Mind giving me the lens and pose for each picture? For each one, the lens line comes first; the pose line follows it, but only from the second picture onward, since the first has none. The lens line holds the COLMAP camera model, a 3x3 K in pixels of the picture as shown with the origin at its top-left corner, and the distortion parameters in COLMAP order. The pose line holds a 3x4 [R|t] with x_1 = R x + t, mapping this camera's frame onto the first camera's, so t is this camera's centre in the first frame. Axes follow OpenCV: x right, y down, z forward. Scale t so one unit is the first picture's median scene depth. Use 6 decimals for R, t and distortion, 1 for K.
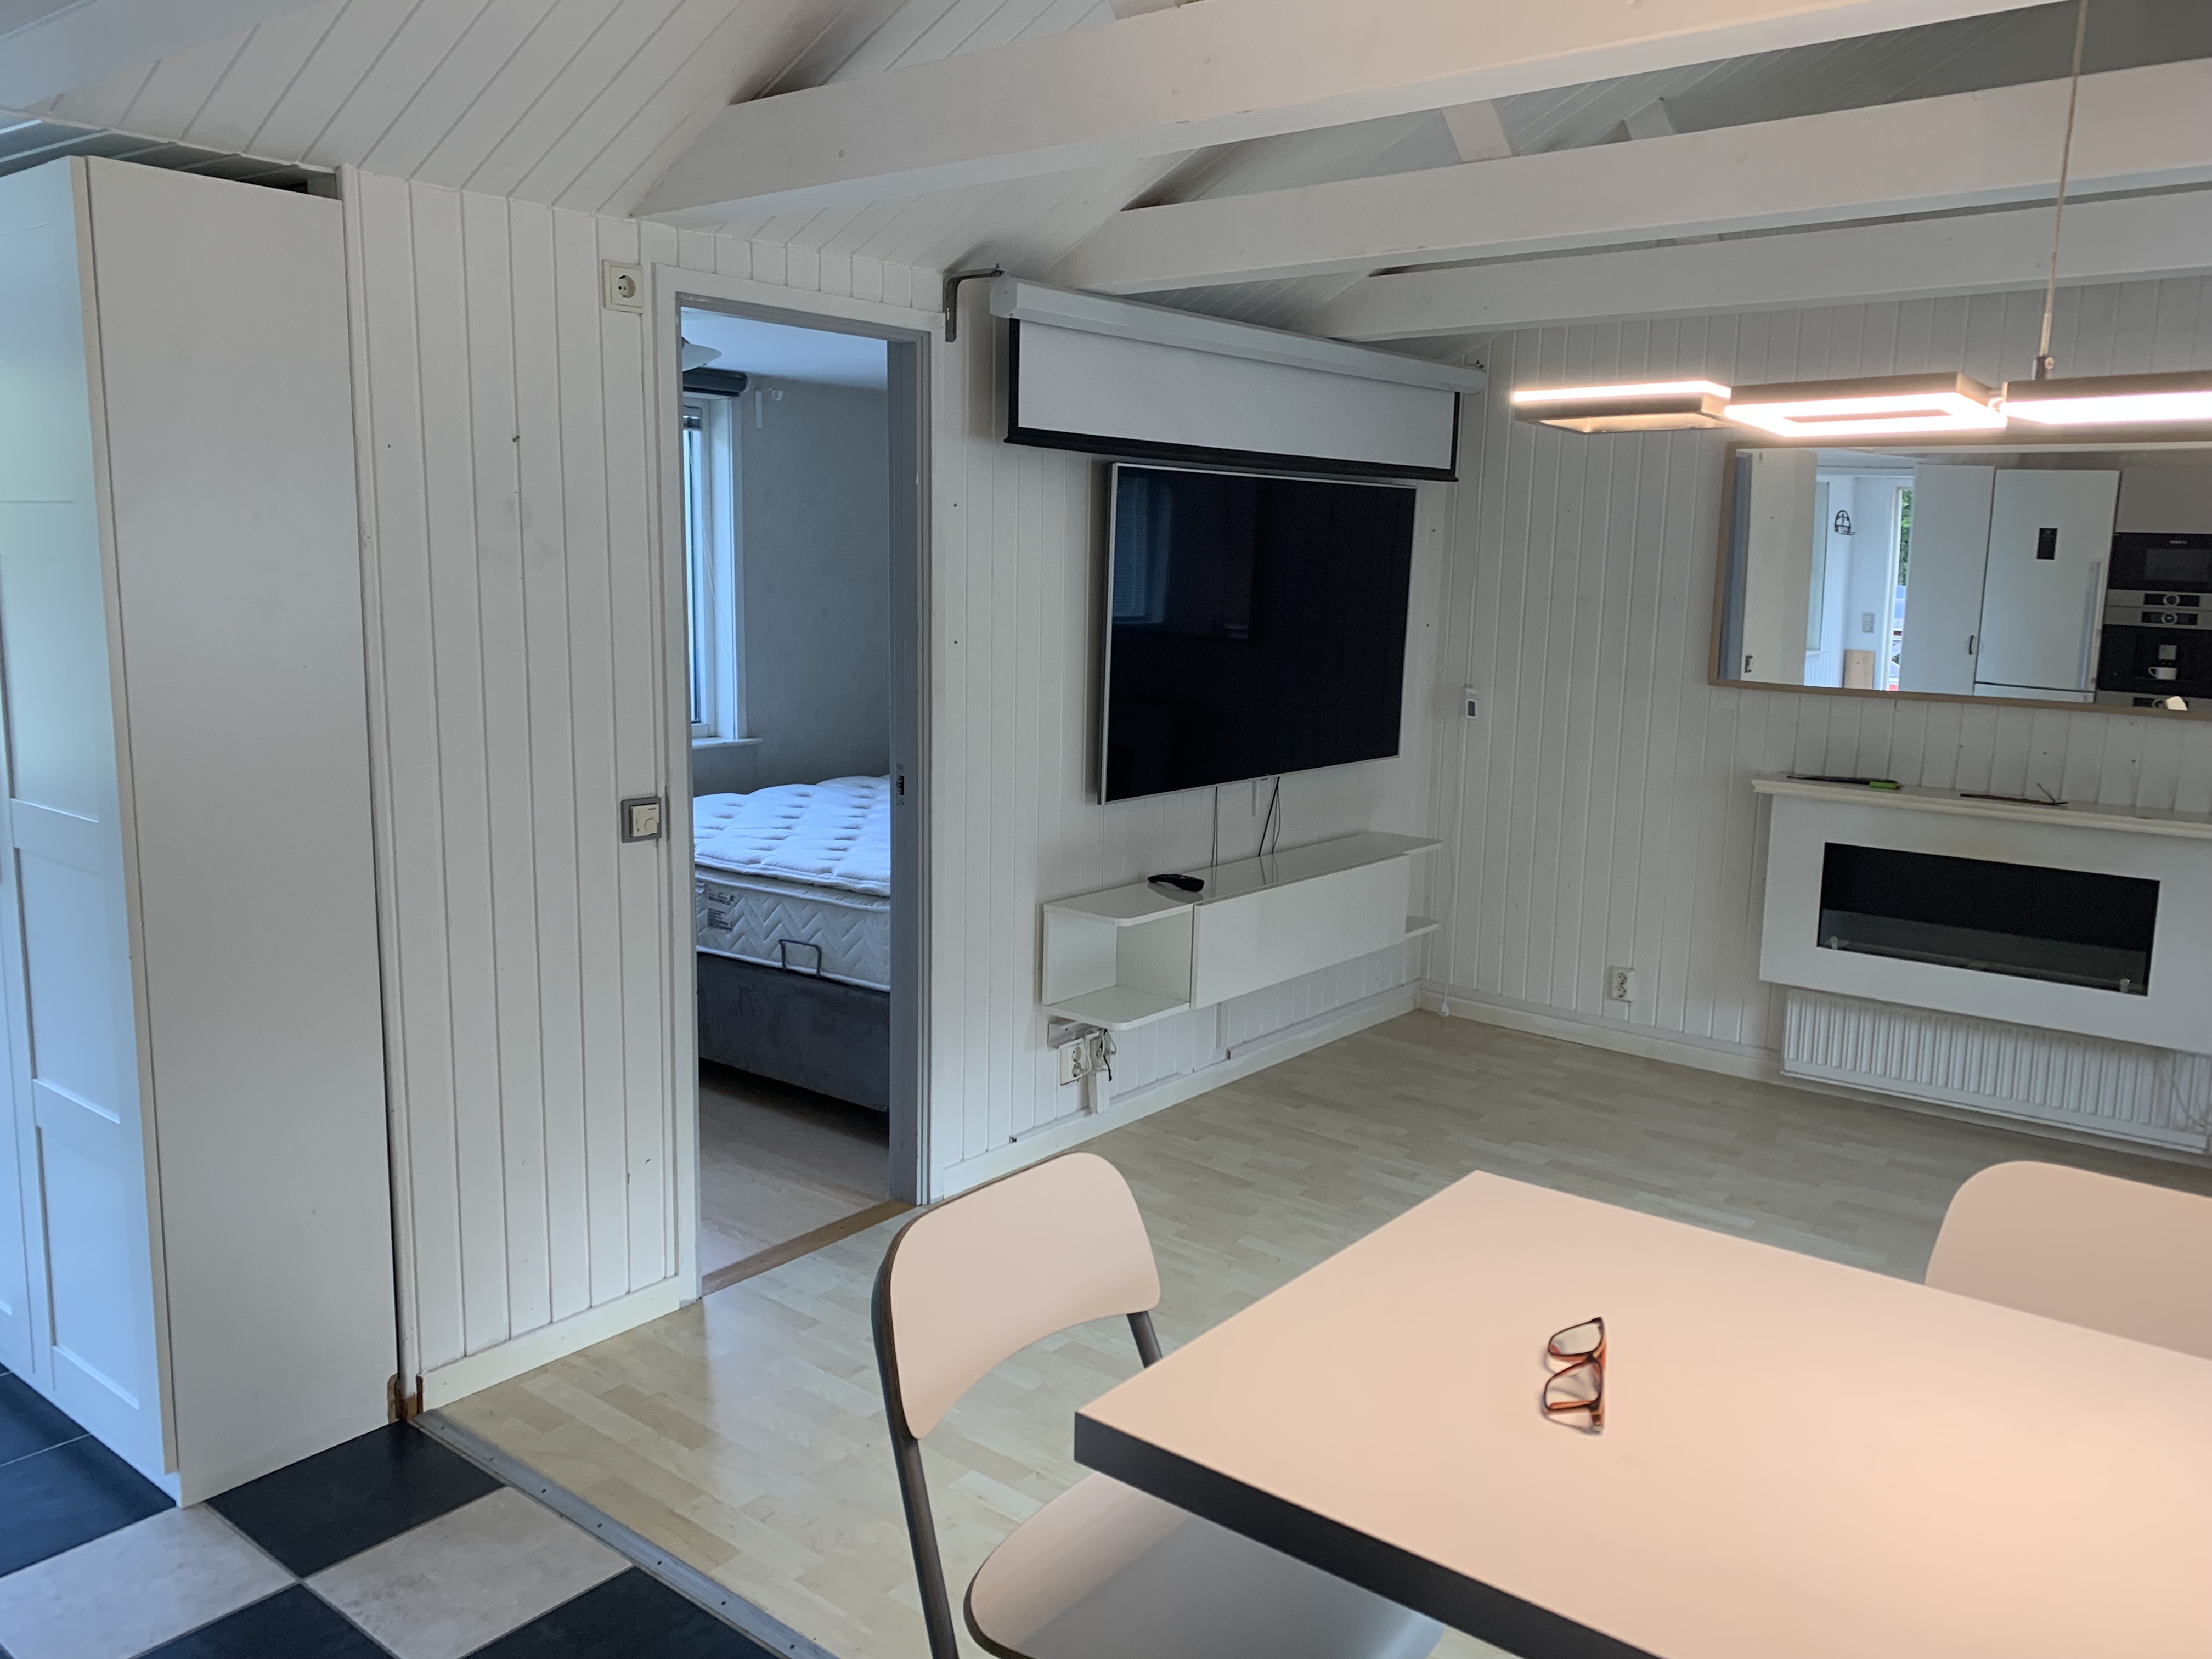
lens RADIAL K [[1706.5, 0, 1117.1], [0, 1706.5, 817.6], [0, 0, 1]] dist [0.022659, -0.004961]
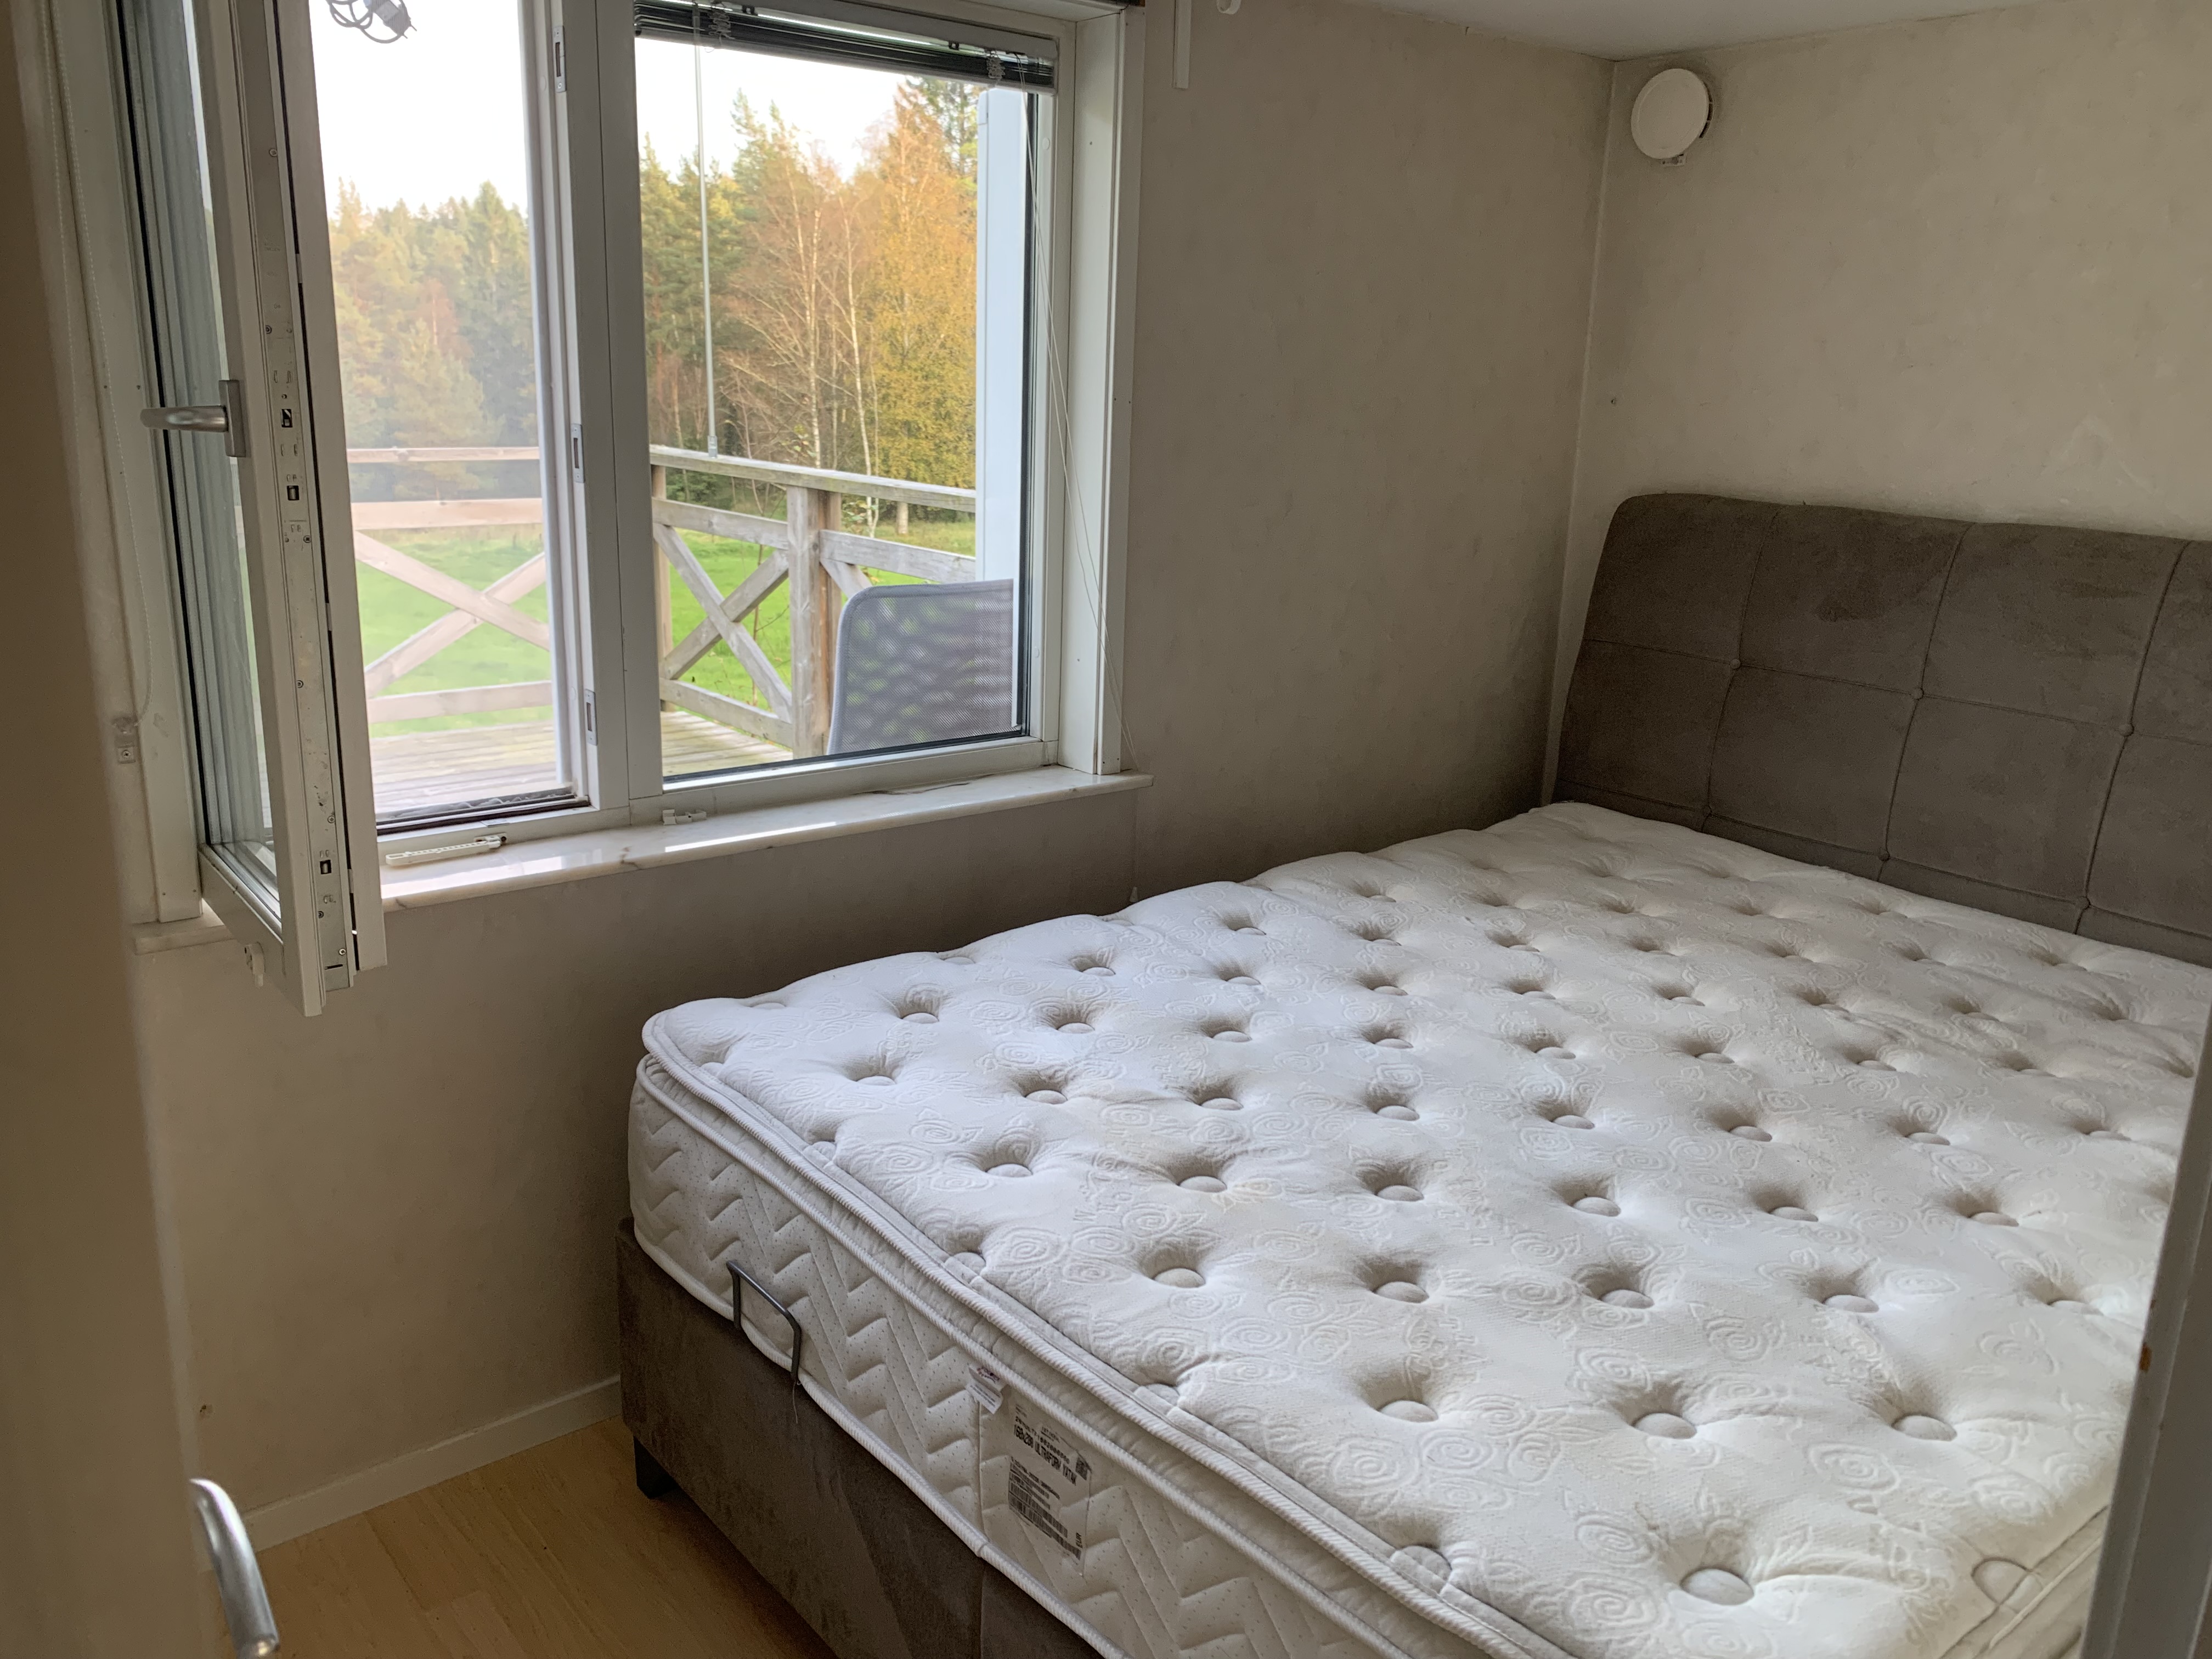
lens RADIAL K [[1706.5, 0, 1117.1], [0, 1706.5, 817.6], [0, 0, 1]] dist [0.022659, -0.004961]
pose [[0.978323, 0.064441, -0.196801, -0.125663], [-0.046084, 0.994268, 0.096474, -0.080742], [0.201890, -0.085314, 0.975685, 0.544896]]
